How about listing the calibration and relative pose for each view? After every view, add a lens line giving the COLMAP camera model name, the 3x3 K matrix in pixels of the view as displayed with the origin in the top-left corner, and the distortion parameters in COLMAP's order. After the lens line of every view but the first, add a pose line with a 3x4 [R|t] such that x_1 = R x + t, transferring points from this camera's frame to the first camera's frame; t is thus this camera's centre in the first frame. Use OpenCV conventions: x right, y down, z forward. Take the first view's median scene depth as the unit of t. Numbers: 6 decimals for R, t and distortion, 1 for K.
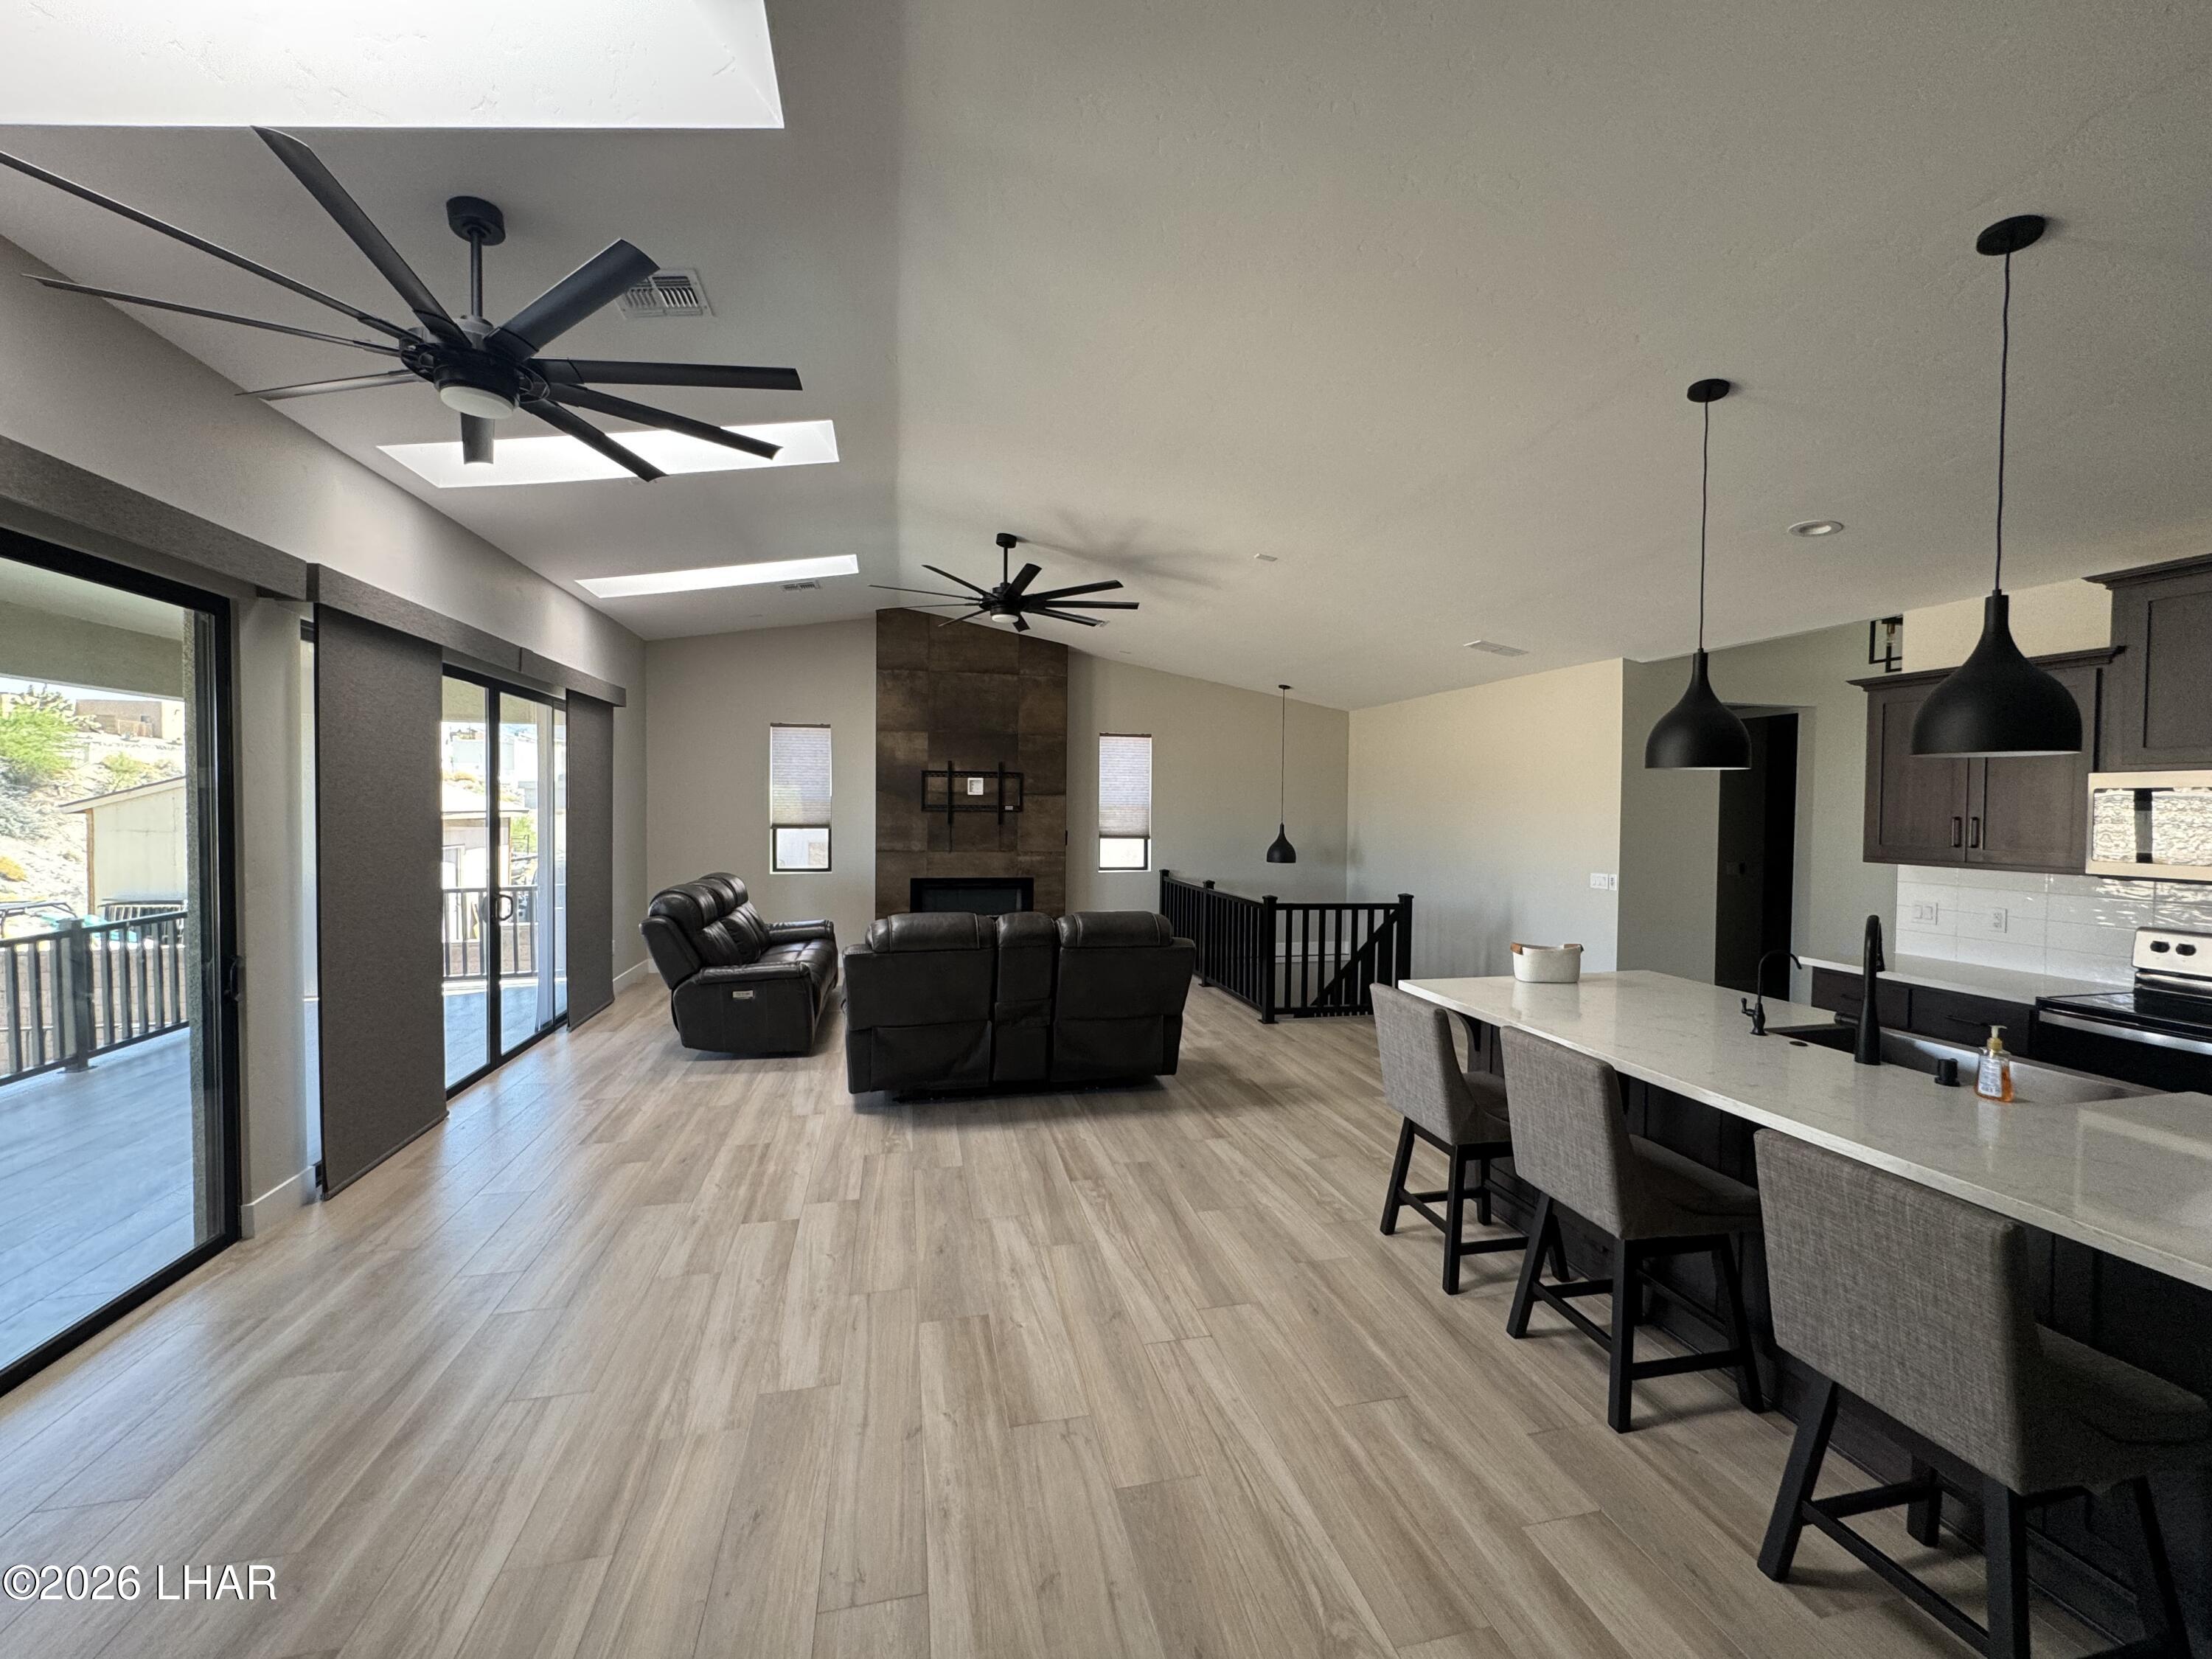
lens RADIAL K [[885.4, 0, 1094.9], [0, 885.4, 835.1], [0, 0, 1]] dist [-0.001819, -0.000380]
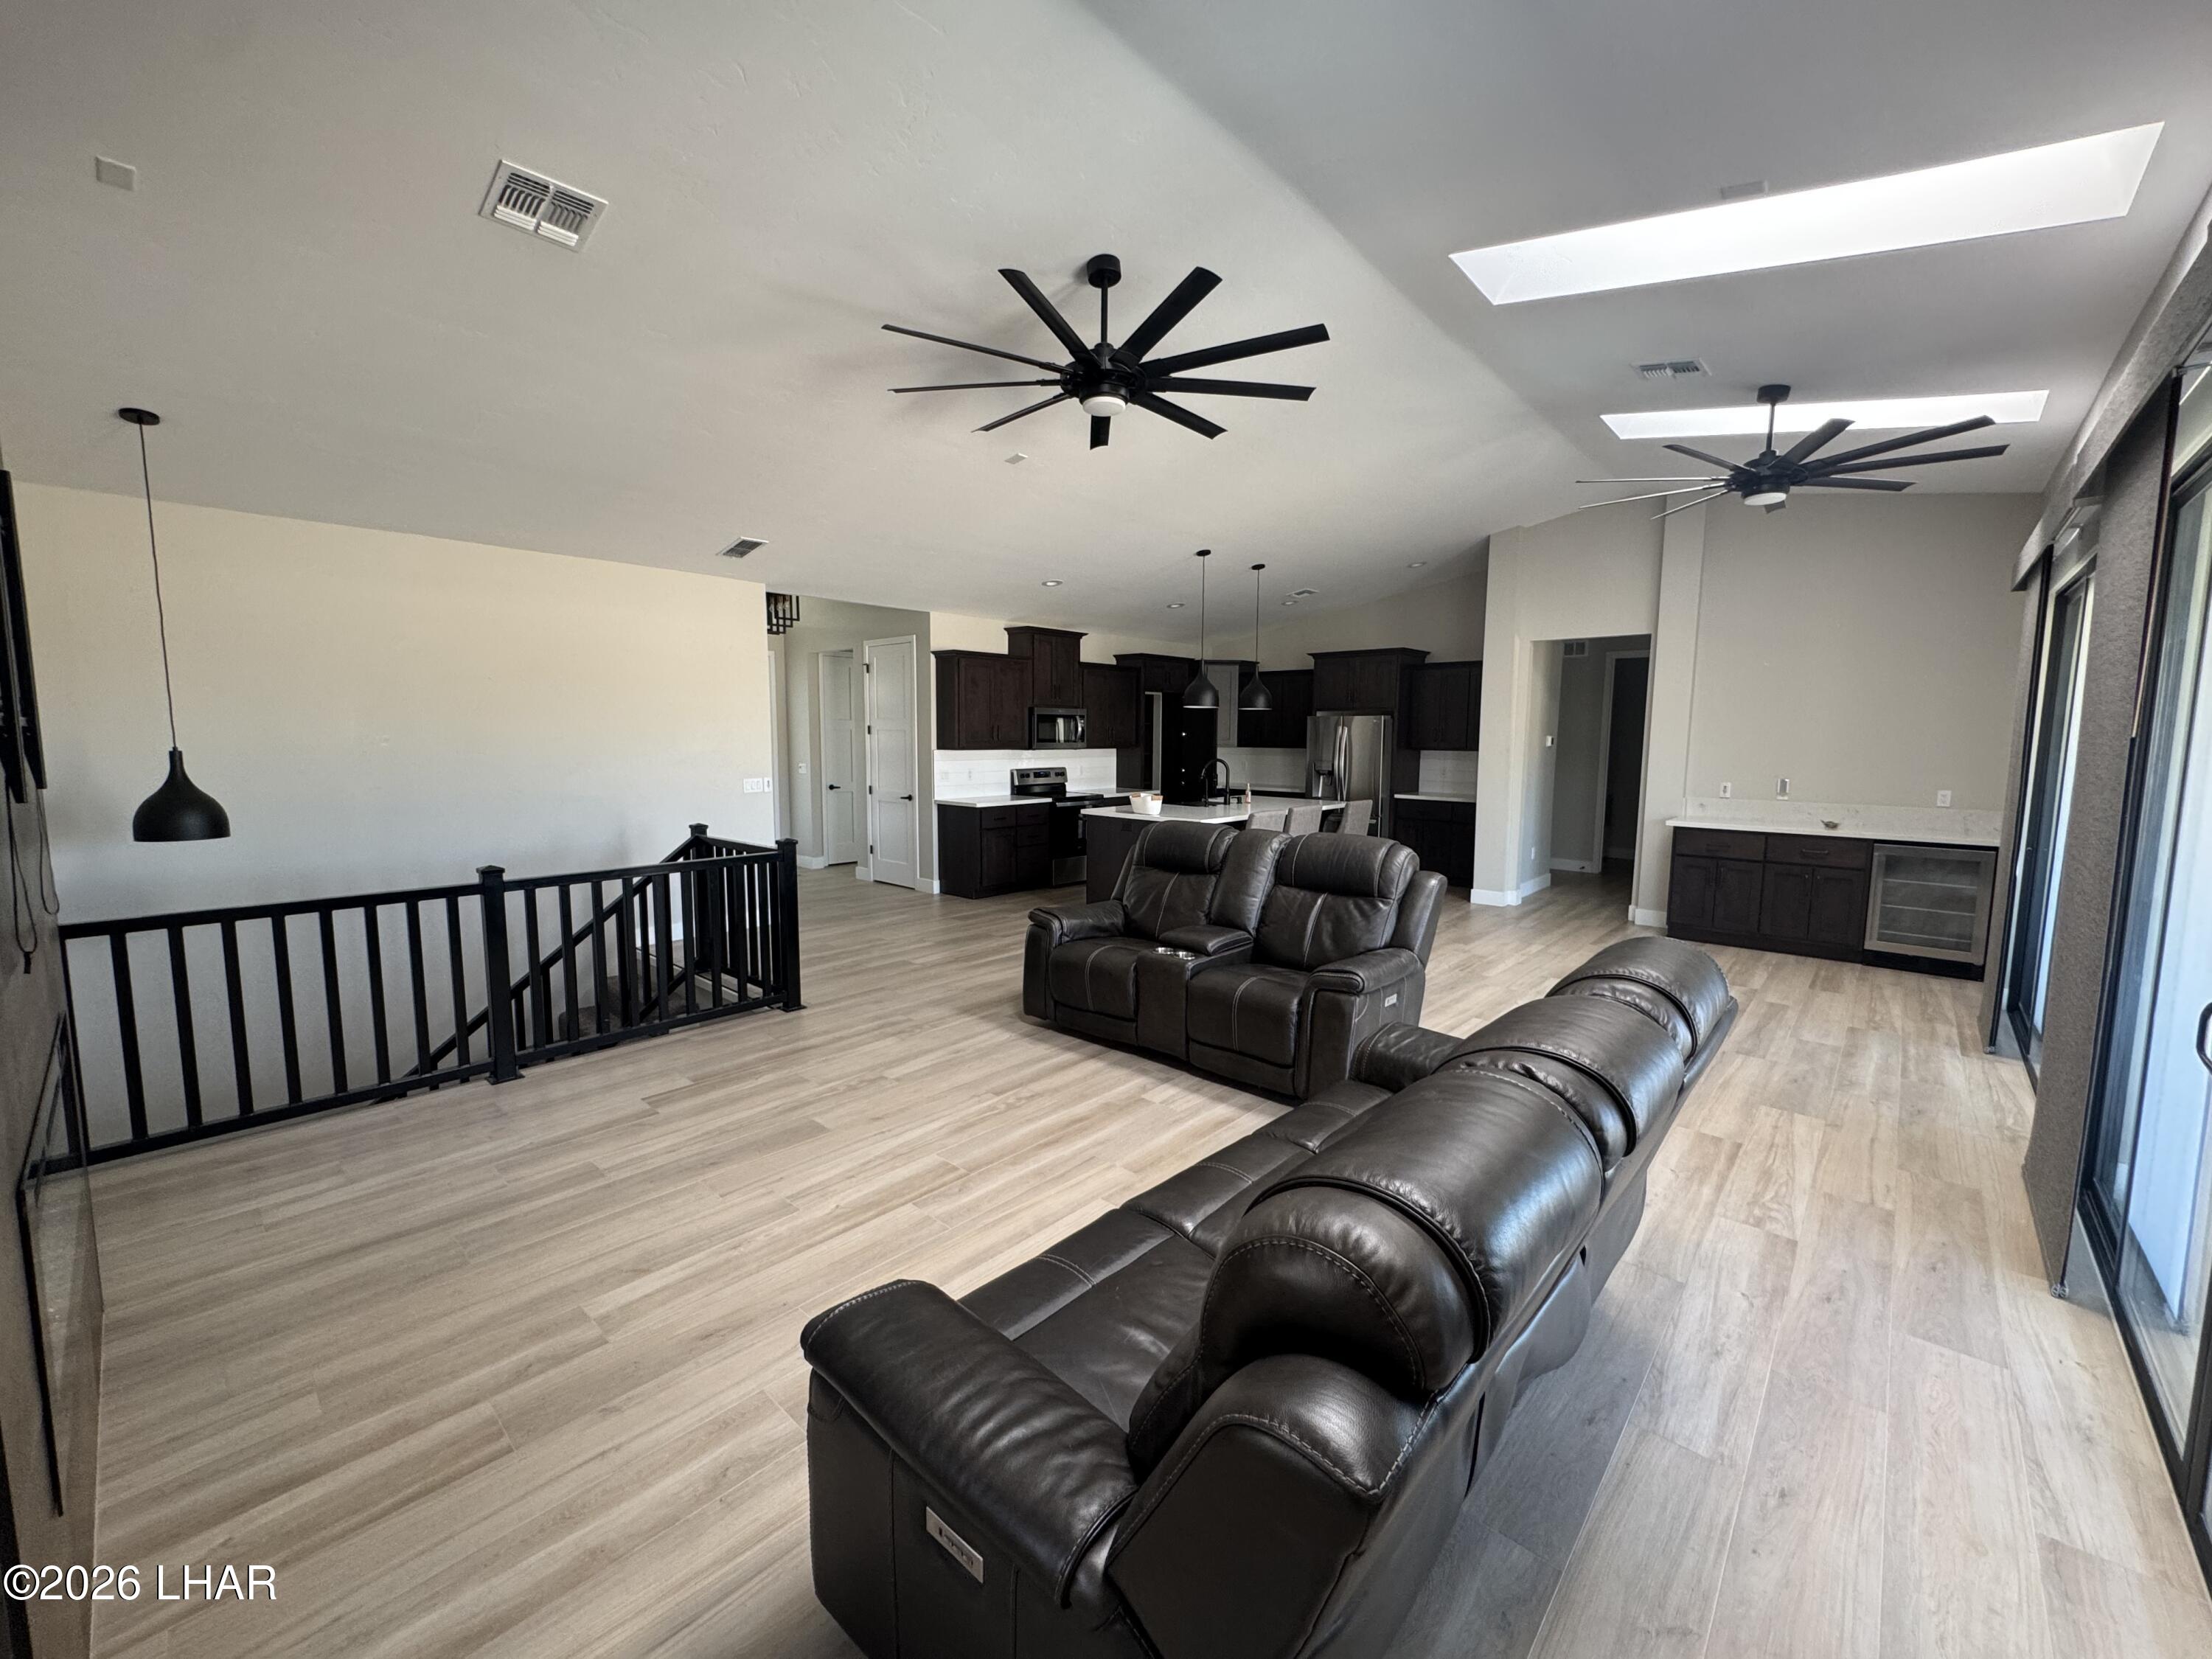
lens RADIAL K [[885.4, 0, 1097.6], [0, 885.4, 827.9], [0, 0, 1]] dist [-0.001819, -0.000380]
pose [[-0.572959, -0.093361, 0.814249, -0.660786], [0.012322, 0.992397, 0.122458, -0.033795], [-0.819491, 0.080196, -0.567453, 1.447373]]
